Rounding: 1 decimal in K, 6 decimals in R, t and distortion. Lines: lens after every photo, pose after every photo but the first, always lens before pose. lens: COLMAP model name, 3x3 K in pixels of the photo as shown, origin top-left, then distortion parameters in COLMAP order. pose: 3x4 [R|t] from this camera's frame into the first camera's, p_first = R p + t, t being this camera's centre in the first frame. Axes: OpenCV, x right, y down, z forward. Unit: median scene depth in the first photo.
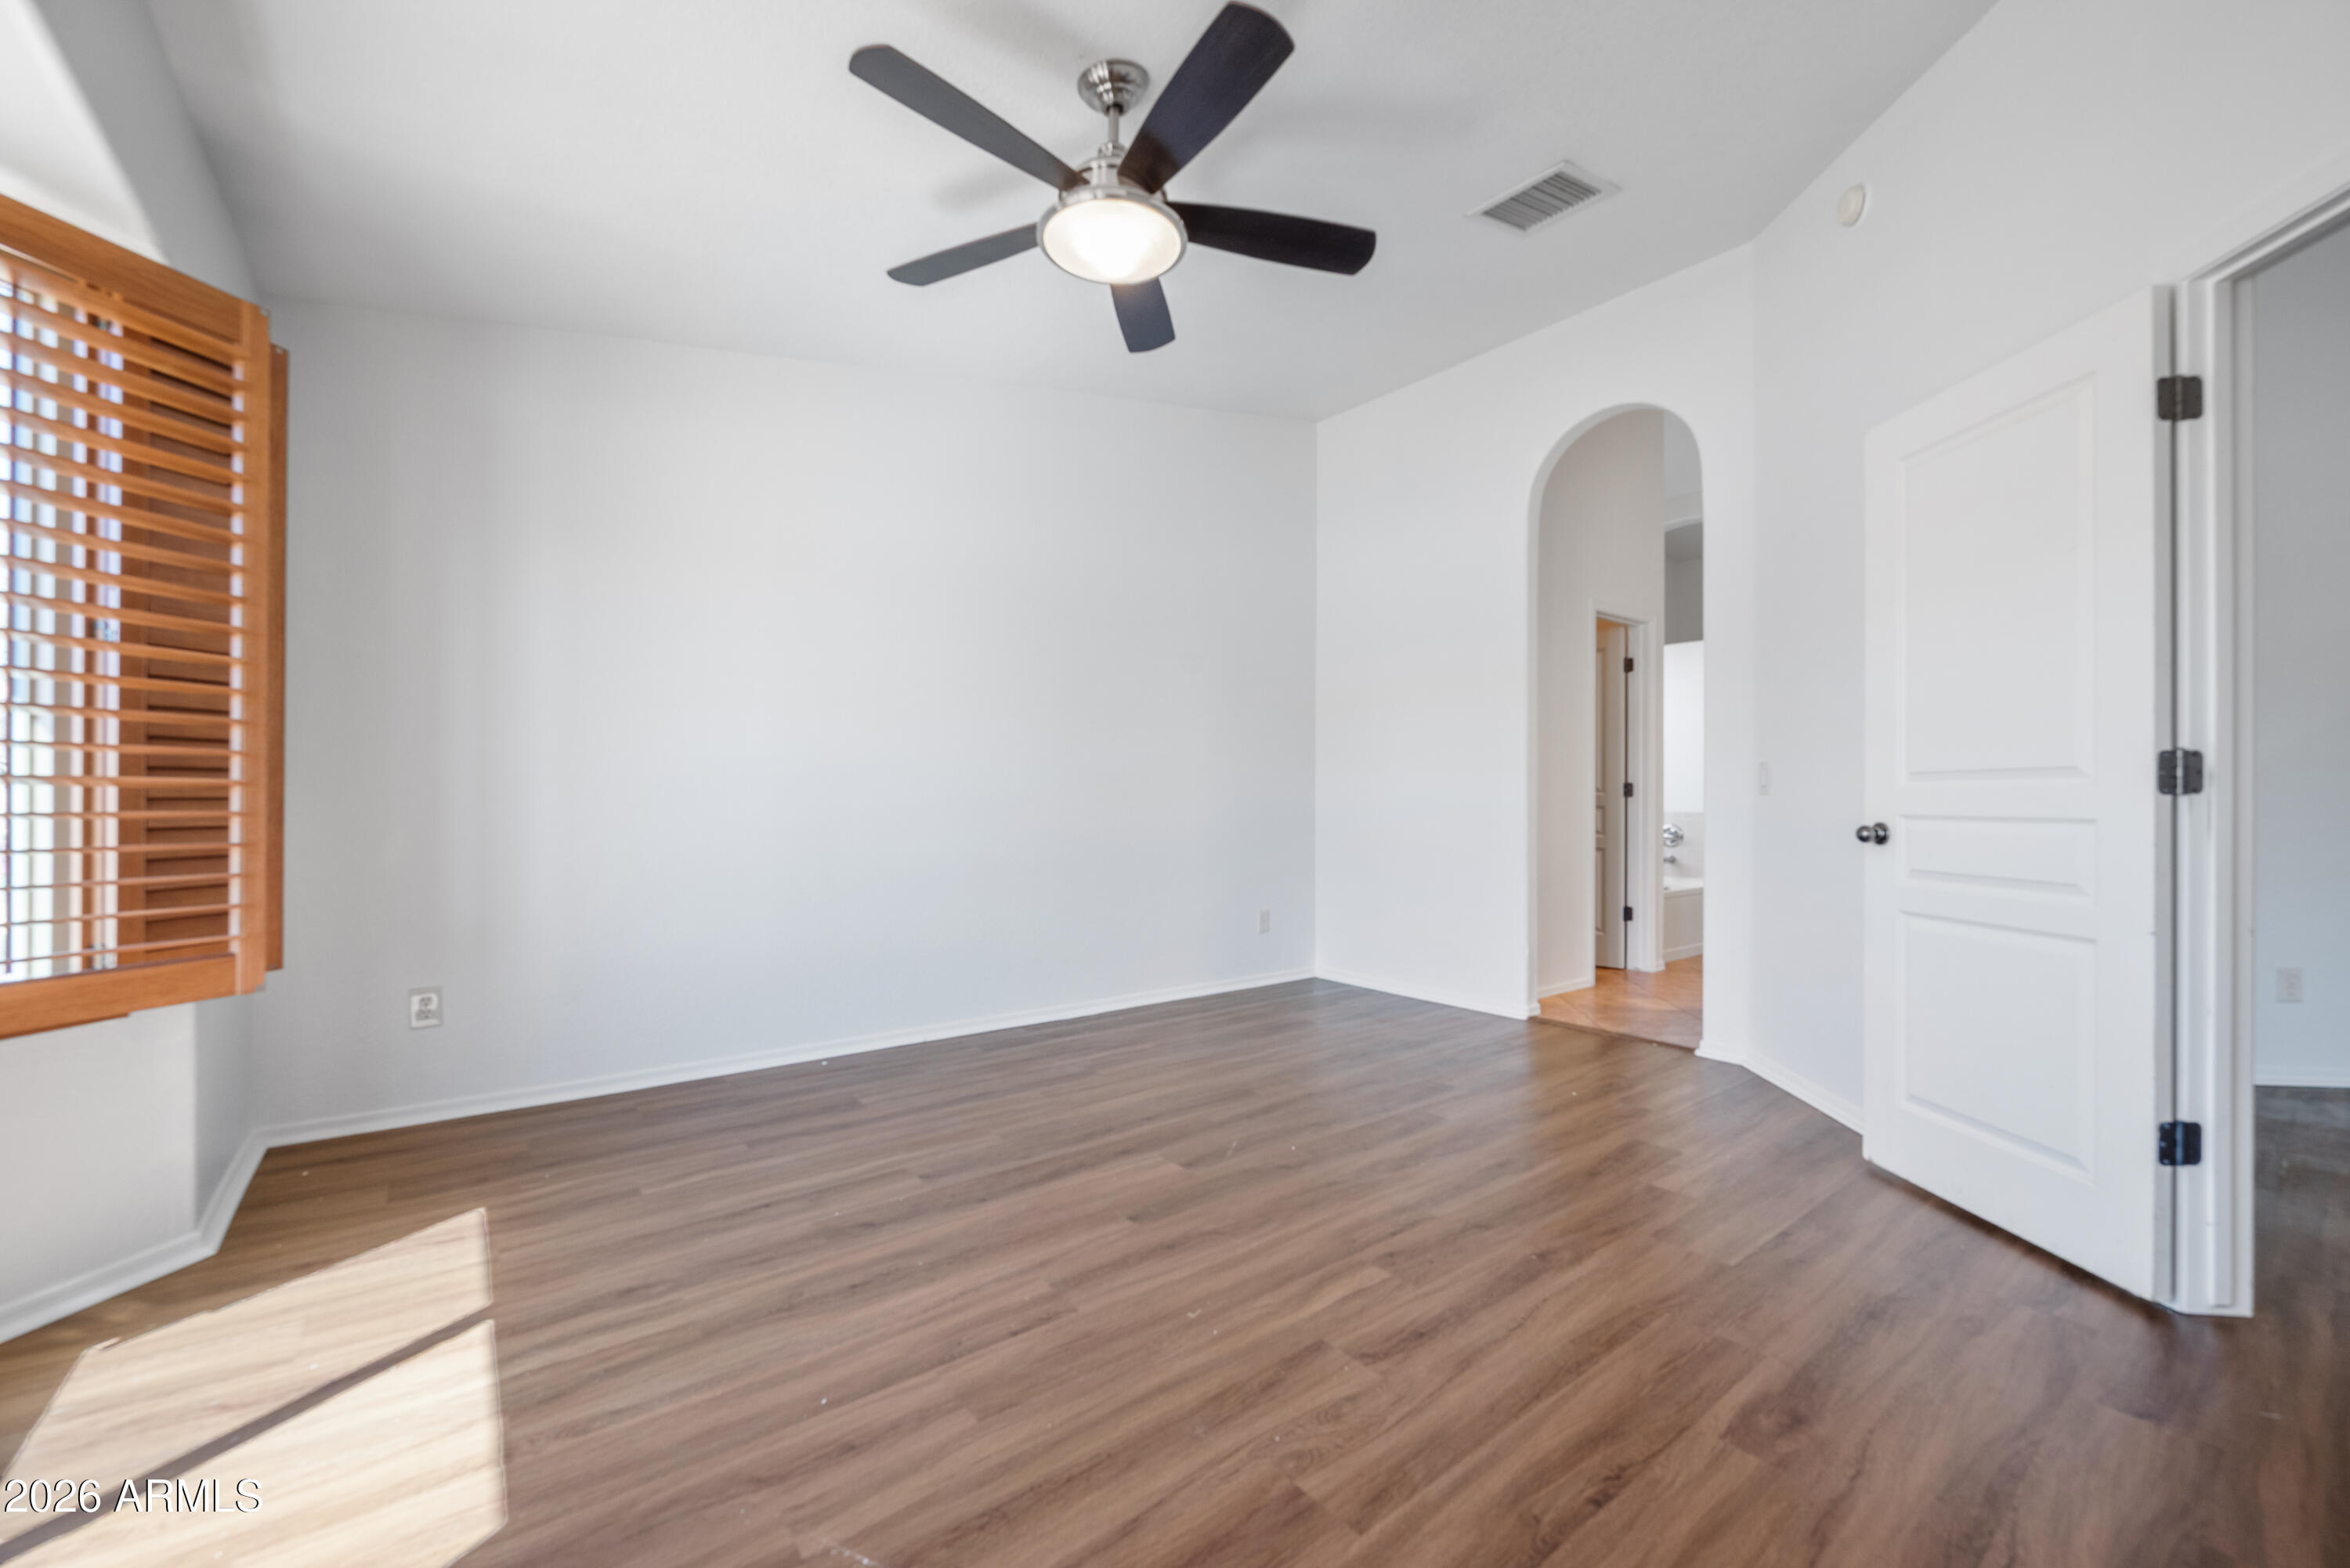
lens RADIAL K [[939.0, 0, 1180.2], [0, 939.0, 793.3], [0, 0, 1]] dist [-0.000356, -0.000017]
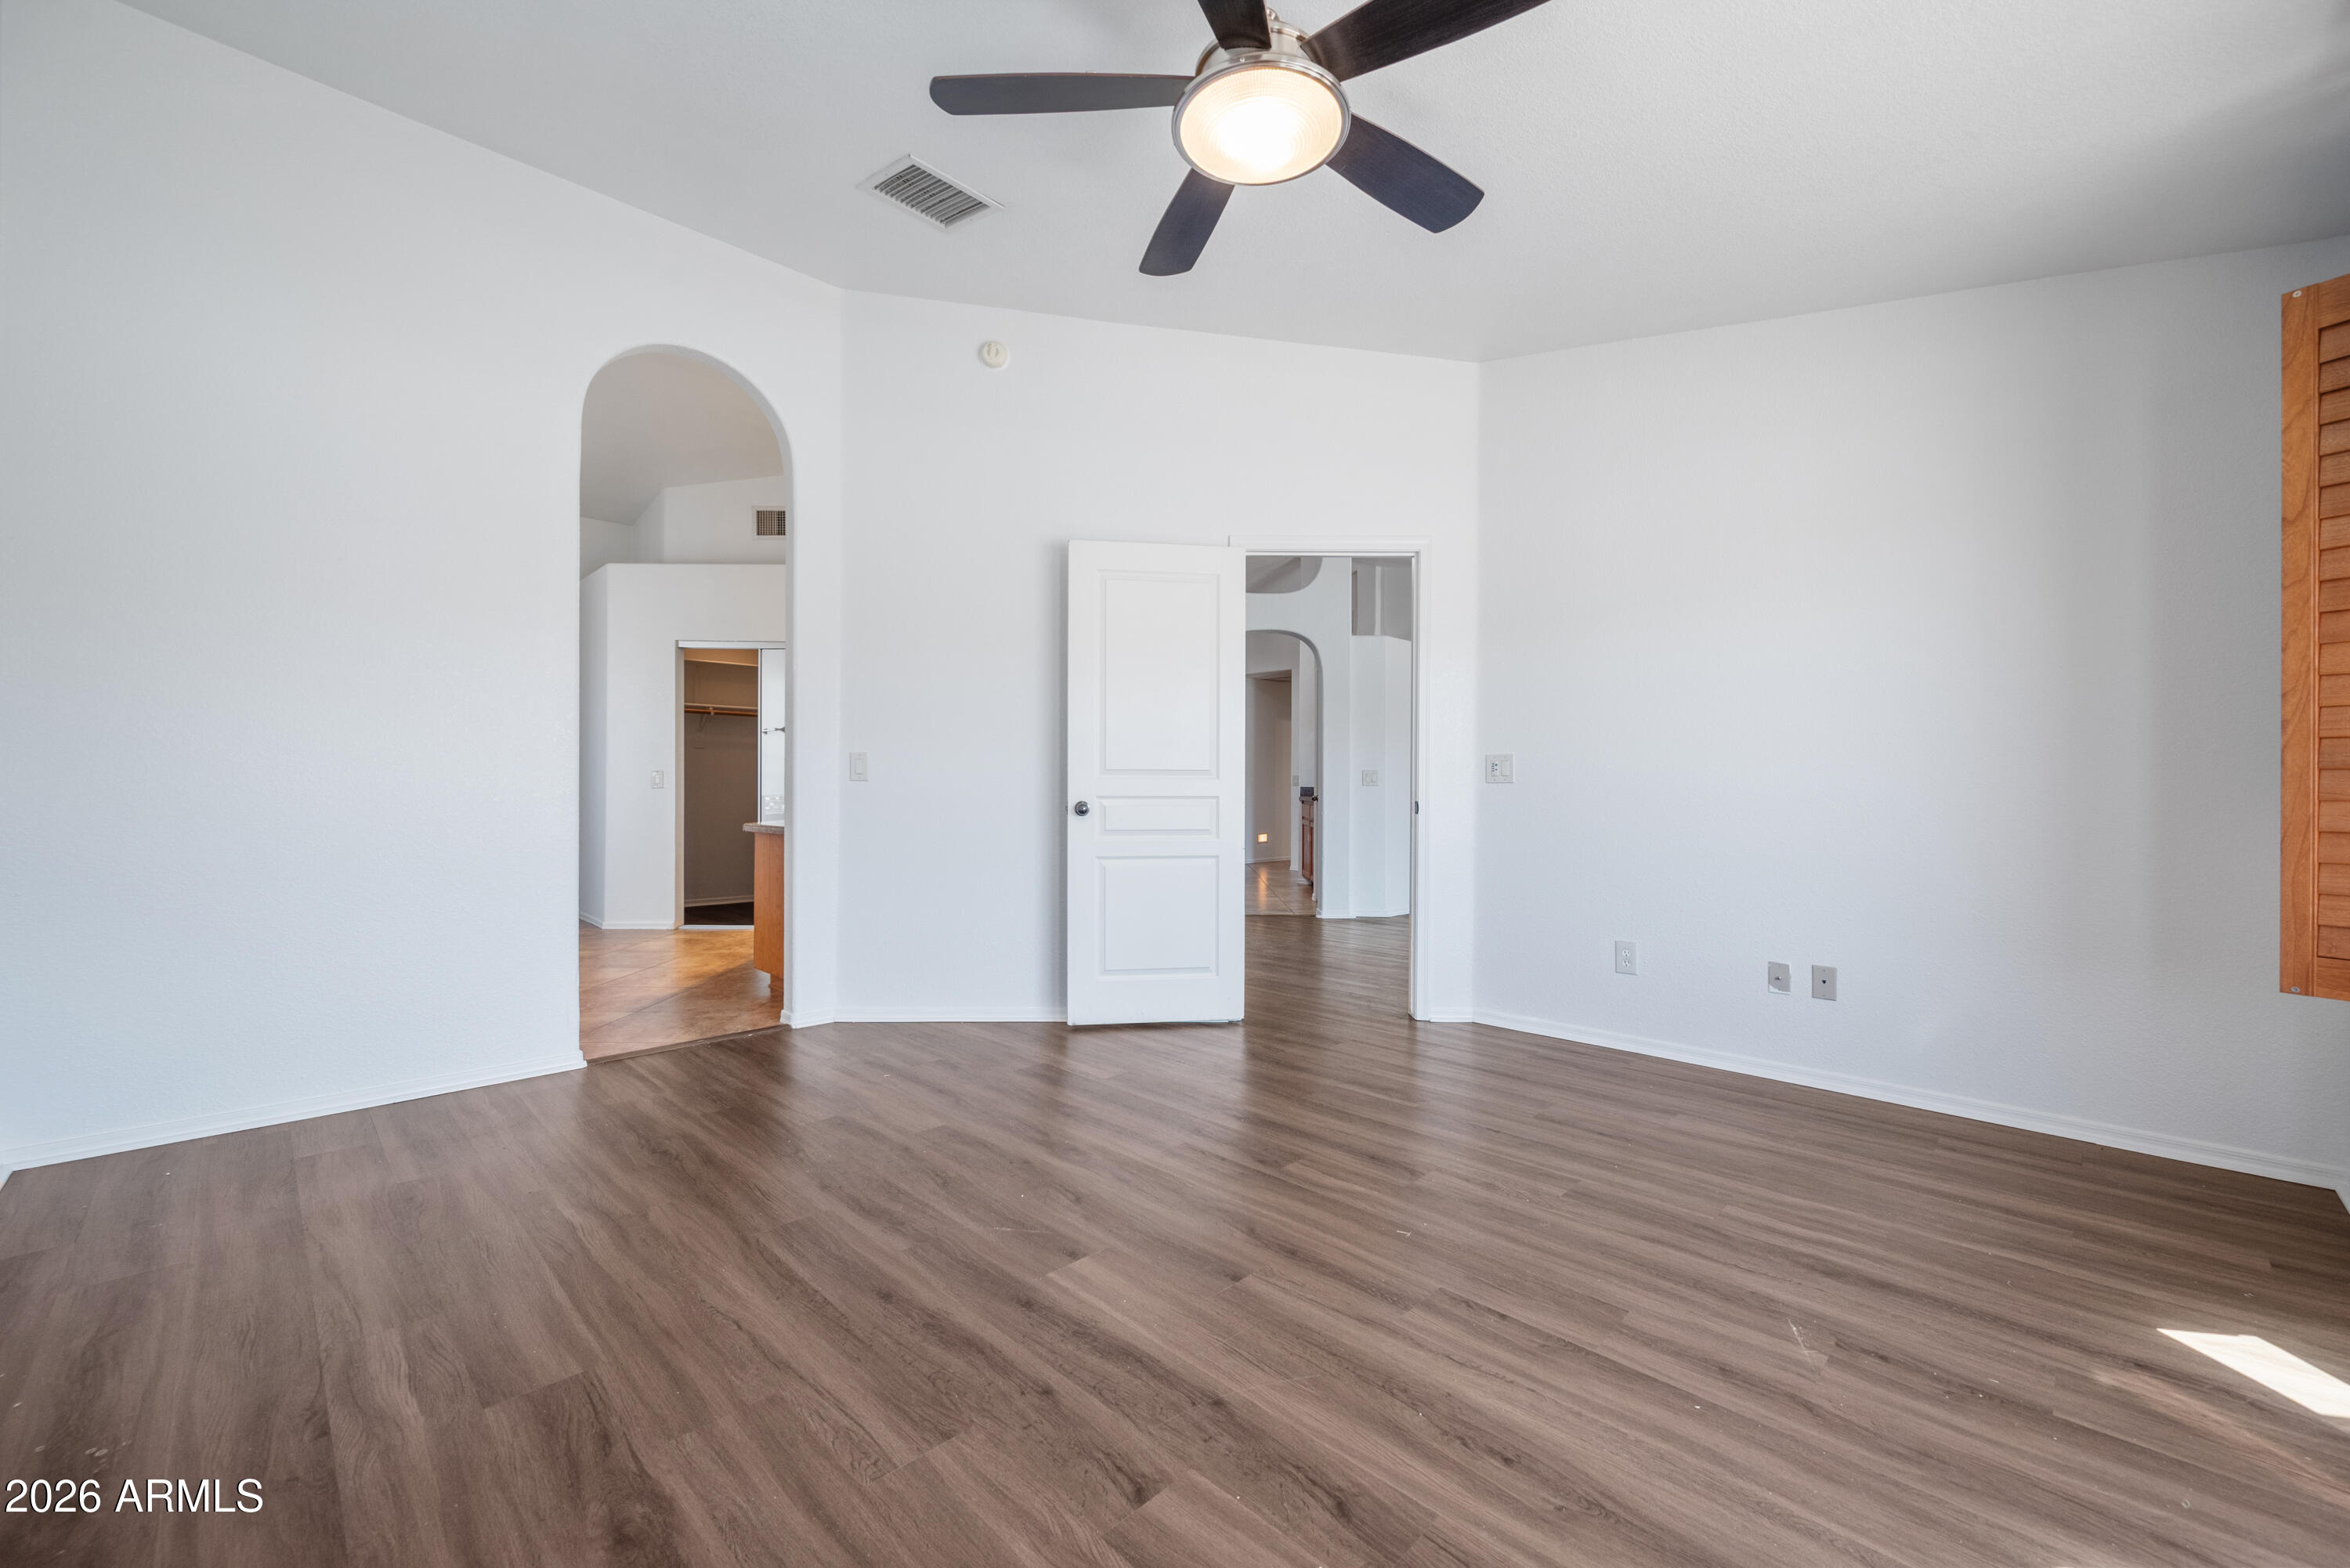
lens RADIAL K [[939.0, 0, 1183.2], [0, 939.0, 780.8], [0, 0, 1]] dist [-0.000356, -0.000017]
pose [[-0.128004, -0.000499, 0.991774, -1.105543], [-0.009780, 0.999952, -0.000760, -0.001968], [-0.991725, -0.009797, -0.128002, 1.433300]]
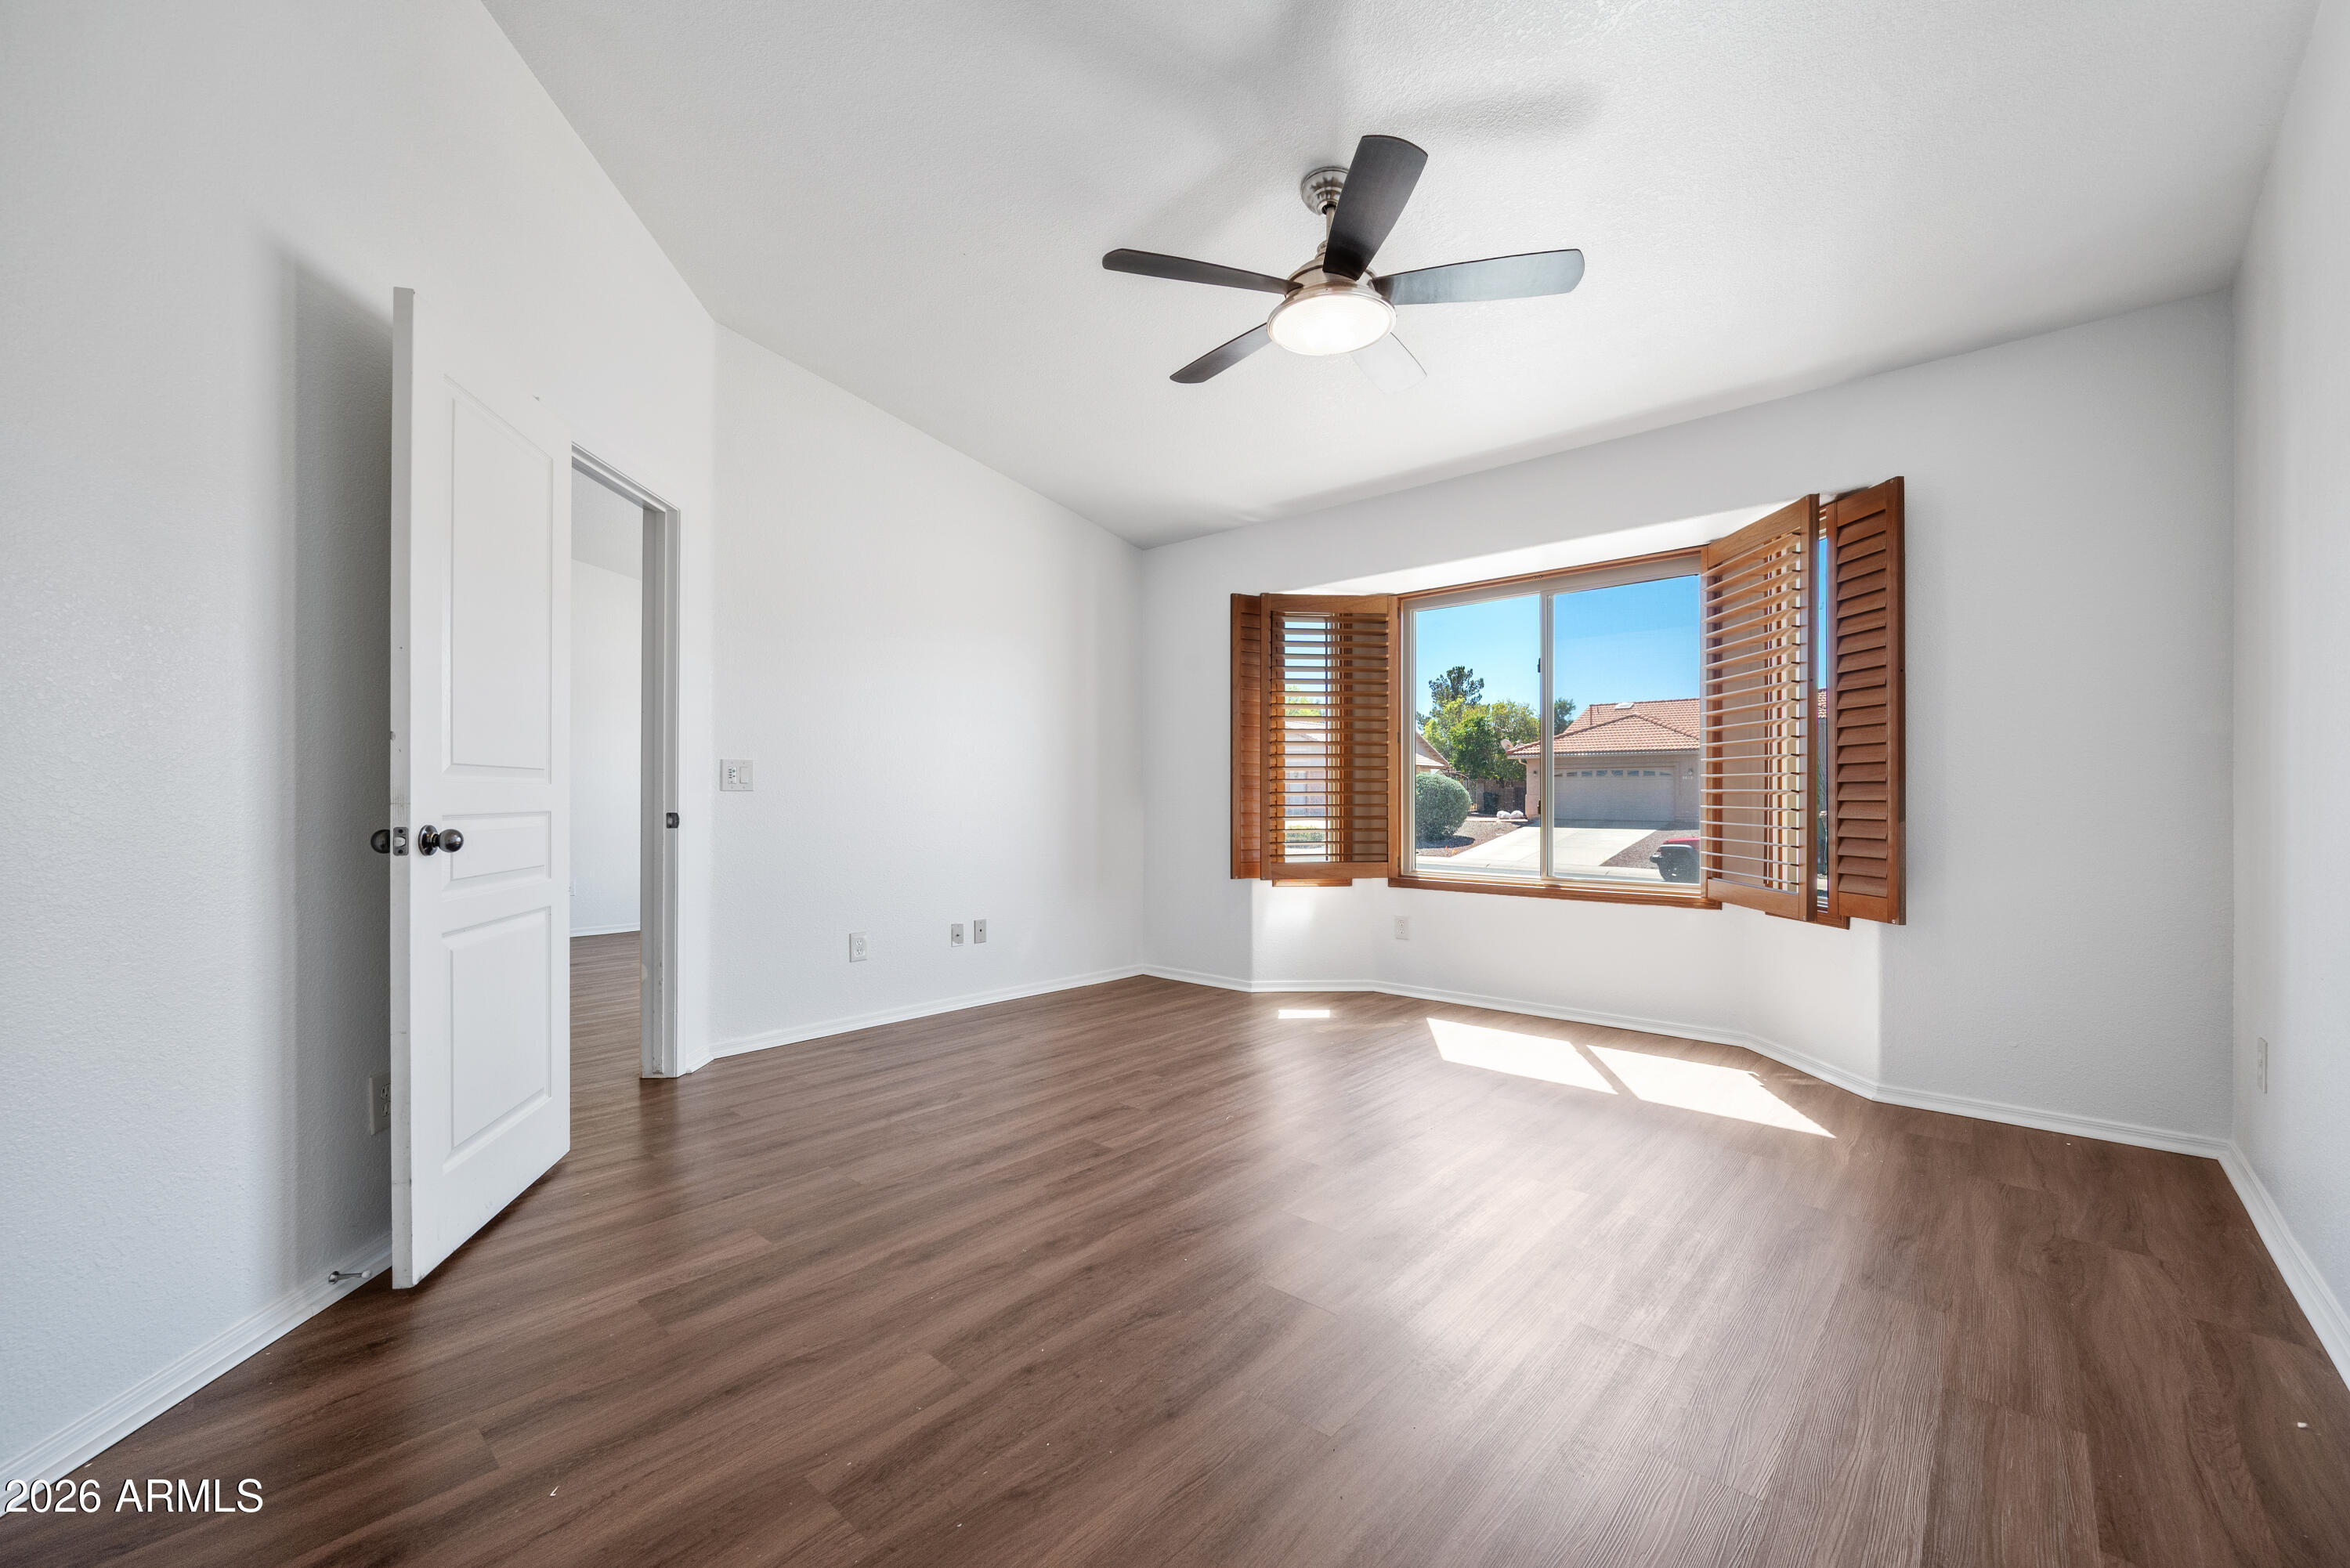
lens RADIAL K [[939.0, 0, 1177.8], [0, 939.0, 785.8], [0, 0, 1]] dist [-0.000356, -0.000017]
pose [[-0.984910, -0.007782, -0.172894, 0.386987], [-0.004562, 0.999809, -0.019014, 0.017160], [0.173009, -0.017939, -0.984757, 2.589472]]
